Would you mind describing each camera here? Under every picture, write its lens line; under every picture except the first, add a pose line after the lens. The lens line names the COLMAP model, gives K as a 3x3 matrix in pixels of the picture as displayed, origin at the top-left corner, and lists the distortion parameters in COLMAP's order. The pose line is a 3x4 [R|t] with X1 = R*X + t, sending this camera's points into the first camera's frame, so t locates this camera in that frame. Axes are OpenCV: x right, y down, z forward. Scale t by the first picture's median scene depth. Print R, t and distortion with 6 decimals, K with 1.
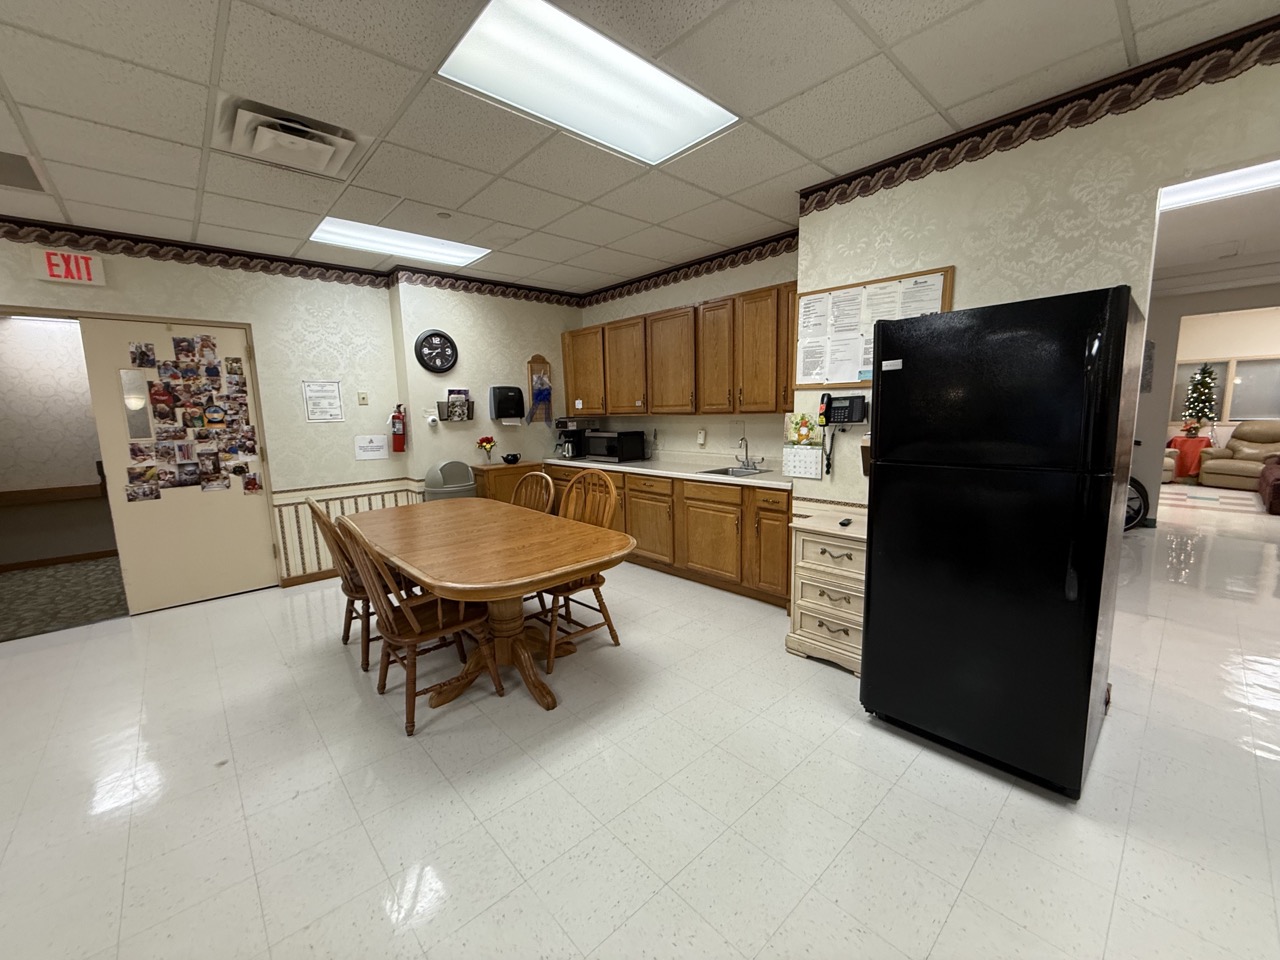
lens RADIAL K [[512.6, 0, 619.6], [0, 512.6, 481.7], [0, 0, 1]] dist [-0.001080, 0.000325]
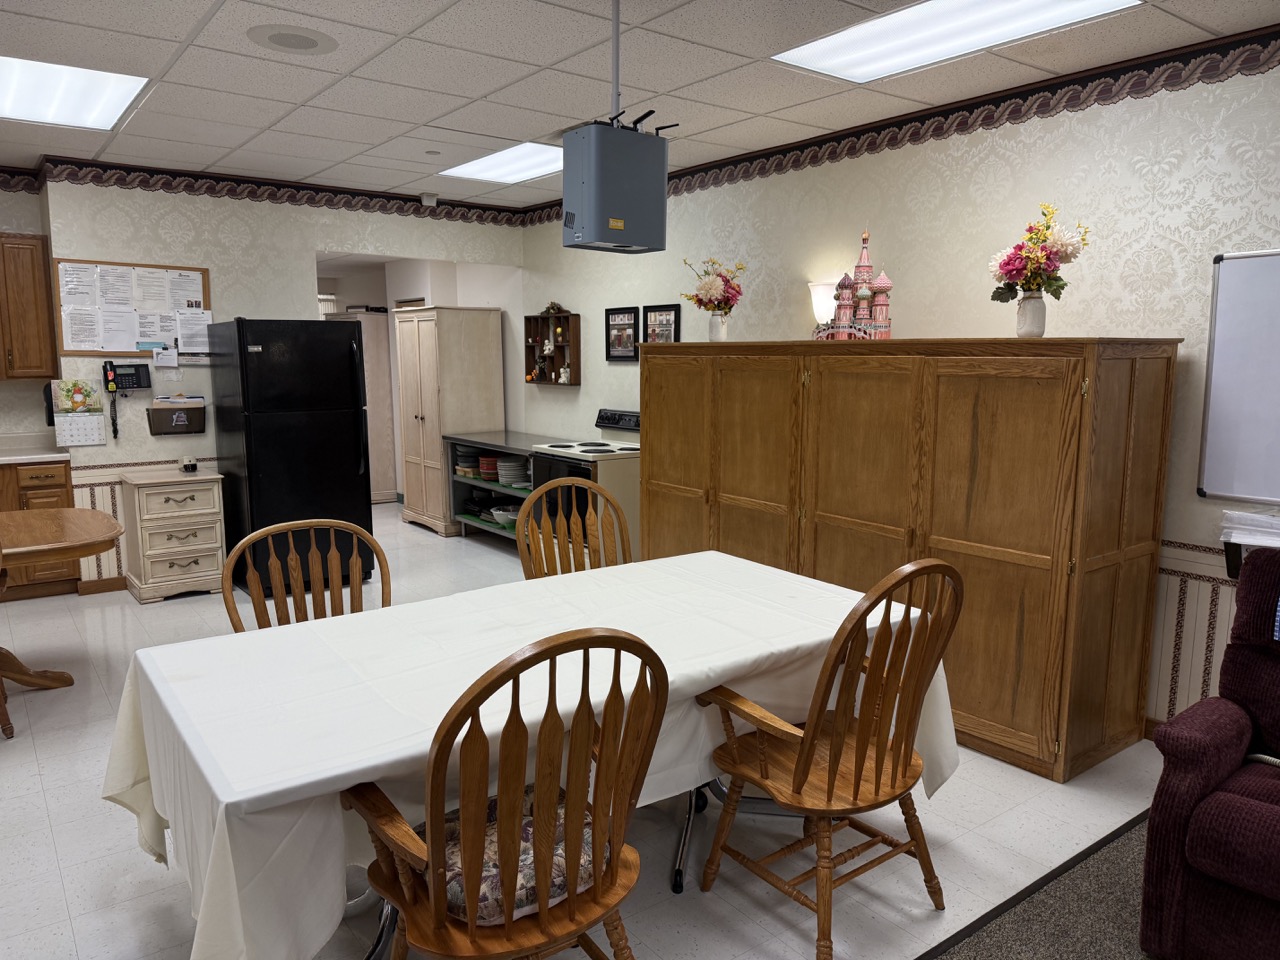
lens RADIAL K [[900.0, 0, 653.6], [0, 900.0, 482.5], [0, 0, 1]] dist [0.155580, -0.263229]
pose [[0.082690, -0.116961, 0.989688, -1.472239], [0.127568, 0.986162, 0.105886, 0.016804], [-0.988377, 0.117497, 0.096466, -0.268642]]
